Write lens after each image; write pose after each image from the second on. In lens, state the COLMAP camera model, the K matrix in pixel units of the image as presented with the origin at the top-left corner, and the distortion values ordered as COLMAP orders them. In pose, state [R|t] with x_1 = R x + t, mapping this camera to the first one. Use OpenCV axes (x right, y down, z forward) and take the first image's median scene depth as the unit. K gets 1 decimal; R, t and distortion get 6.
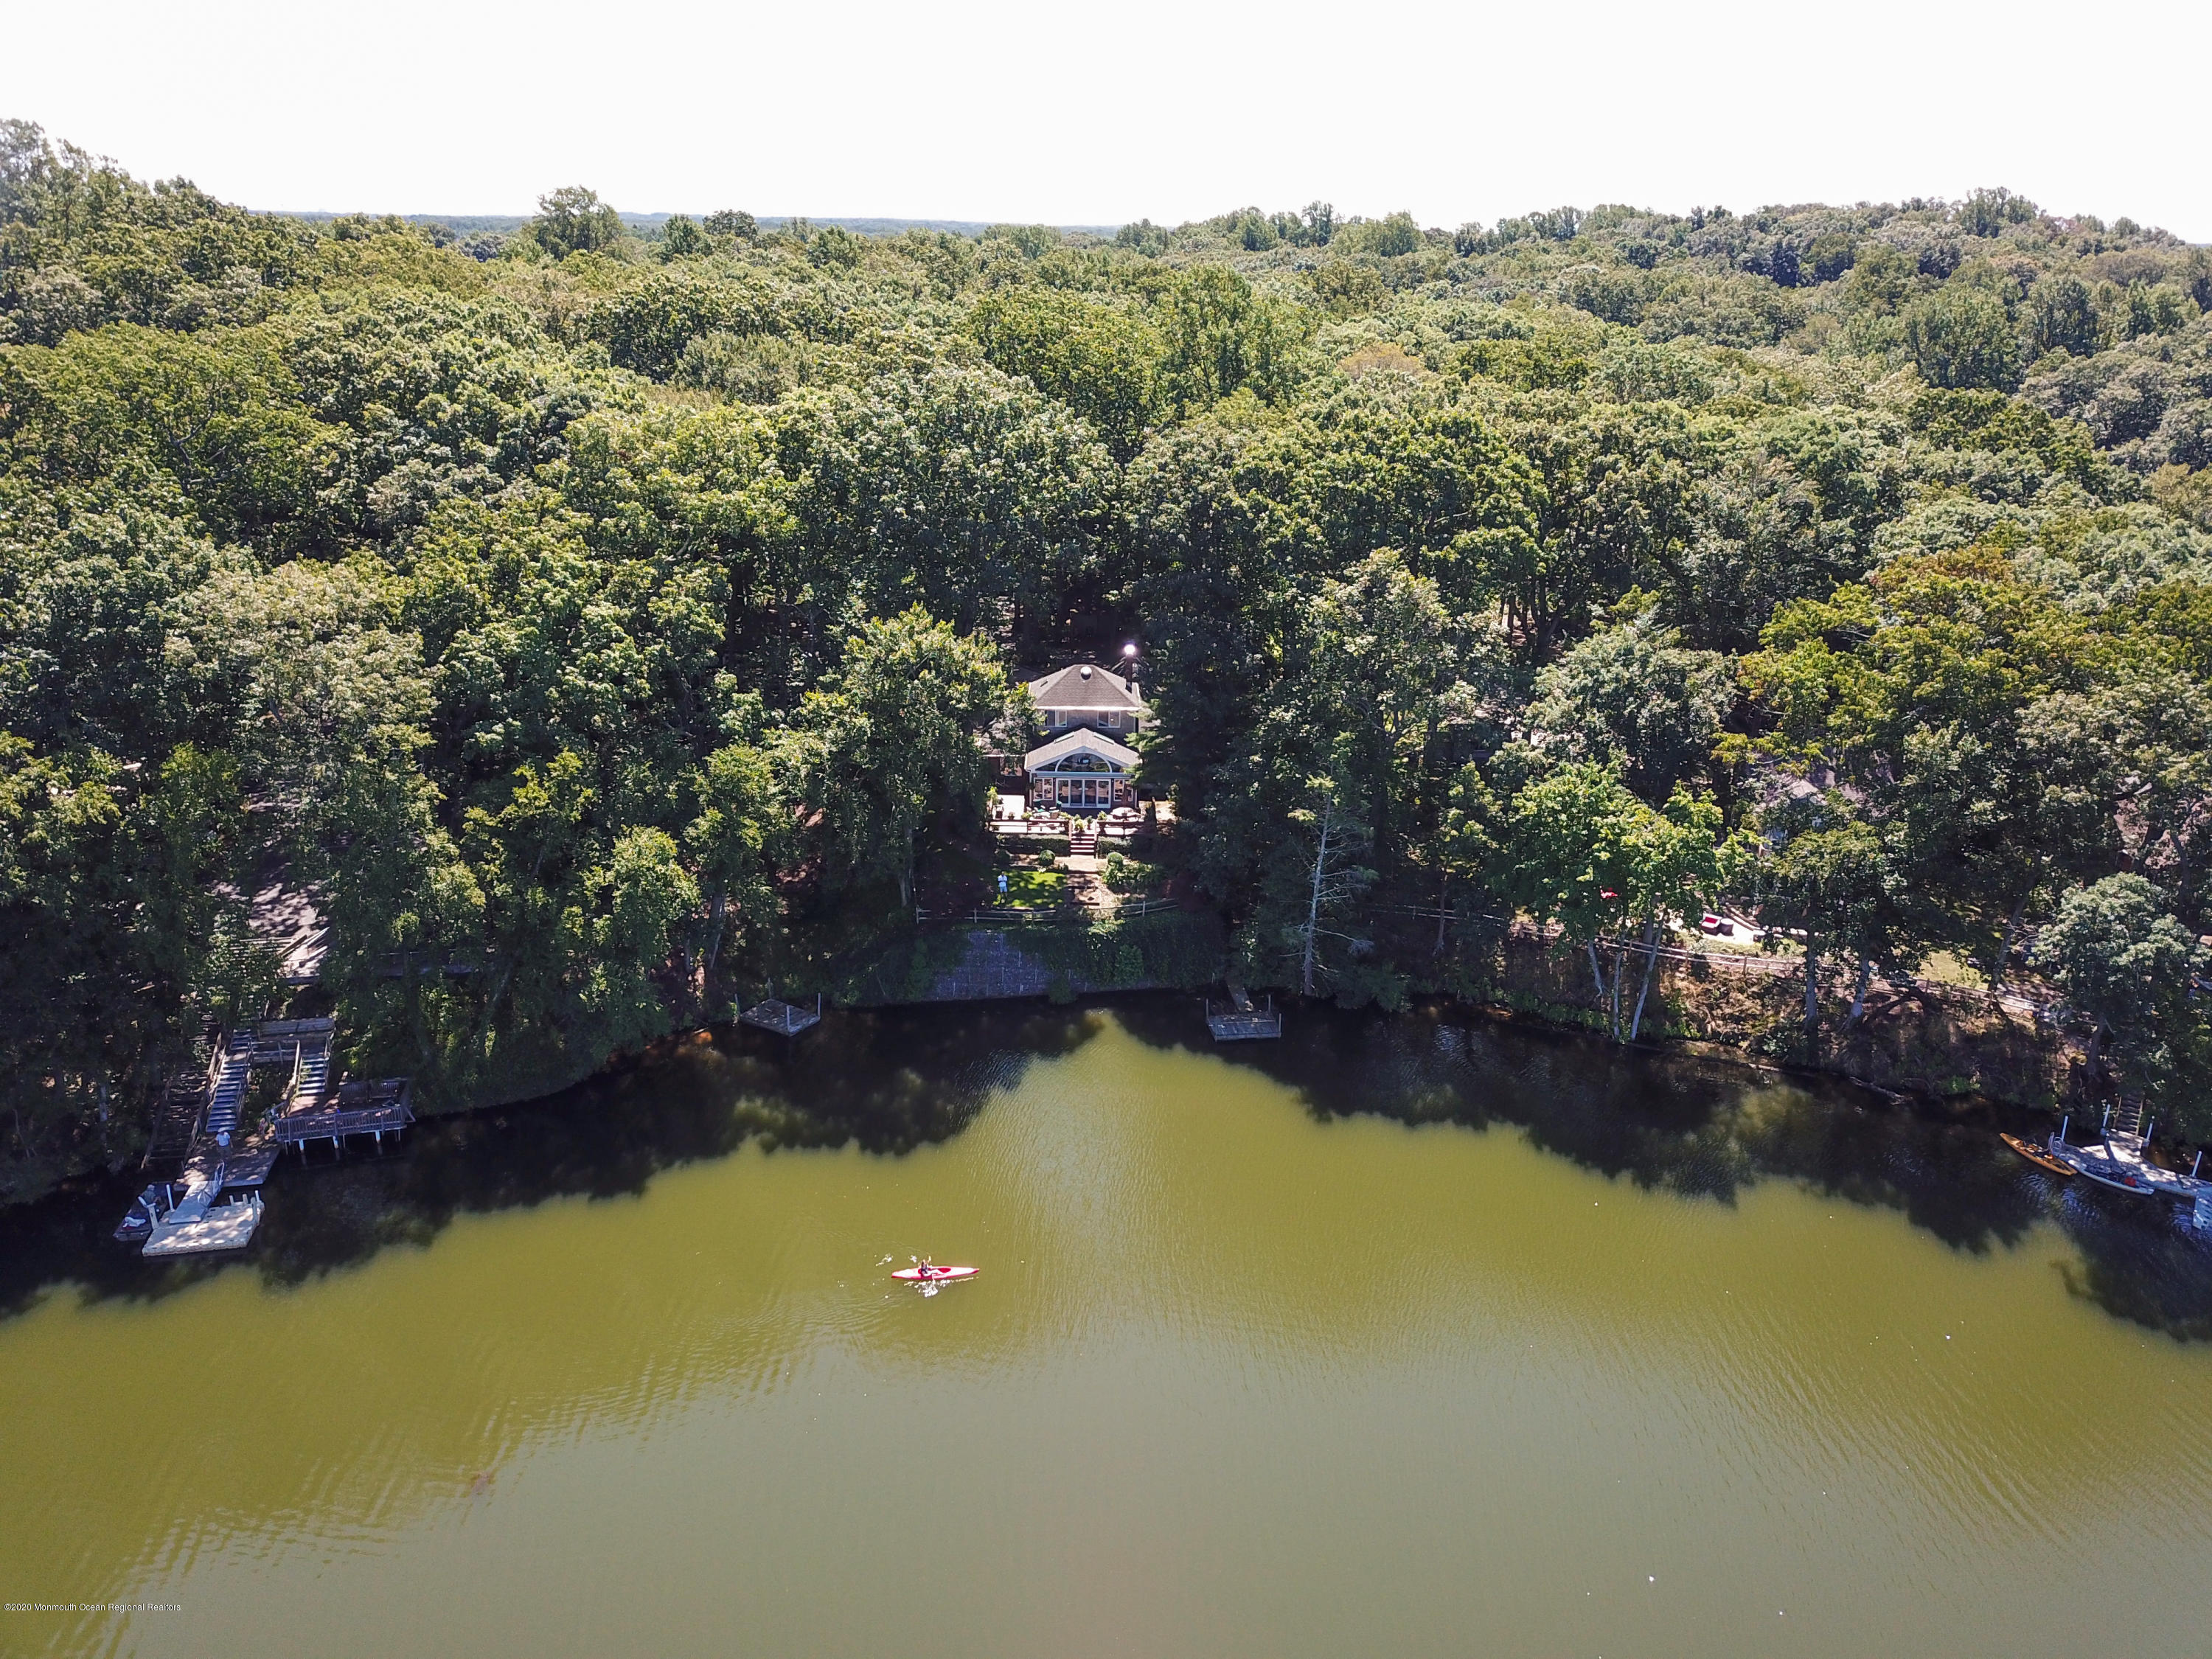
lens RADIAL K [[1706.9, 0, 1106.0], [0, 1706.9, 829.5], [0, 0, 1]] dist [0.081040, -0.138640]
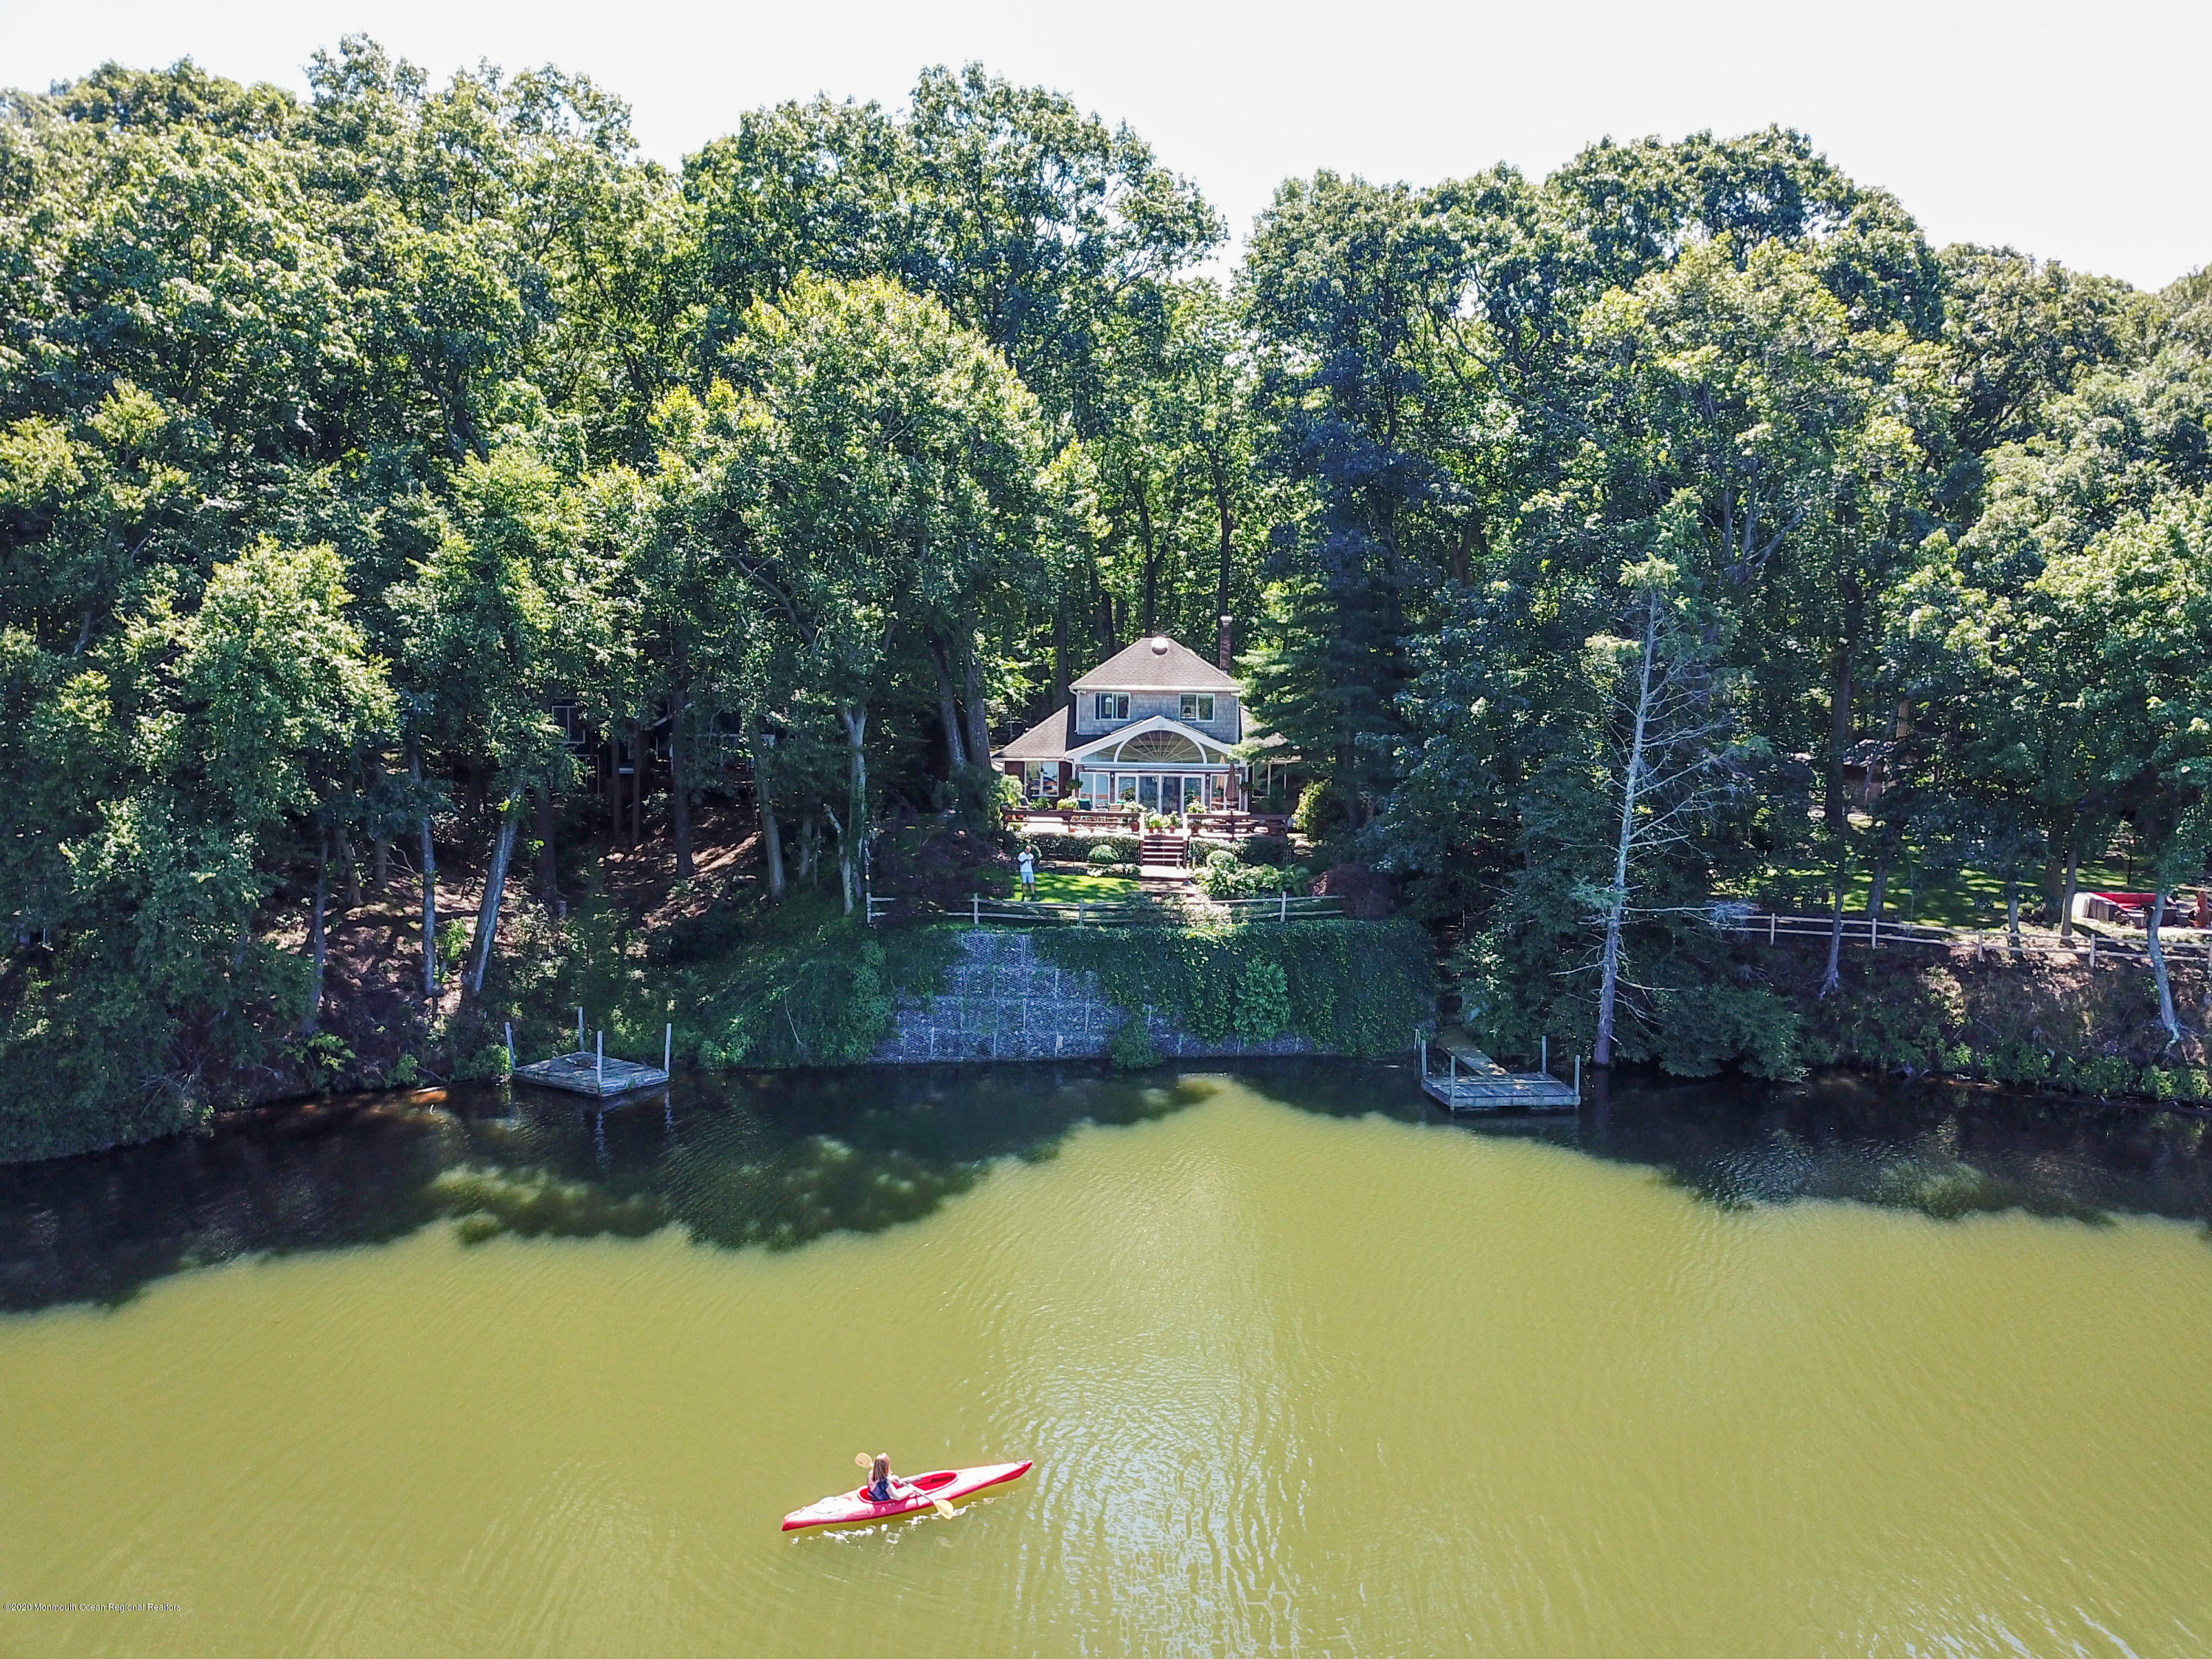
lens RADIAL K [[1706.9, 0, 1106.0], [0, 1706.9, 829.5], [0, 0, 1]] dist [0.081040, -0.138640]
pose [[0.999918, 0.005798, -0.011460, -0.029556], [-0.008530, 0.966897, -0.255024, 0.171234], [0.009602, 0.255101, 0.966867, 0.485347]]
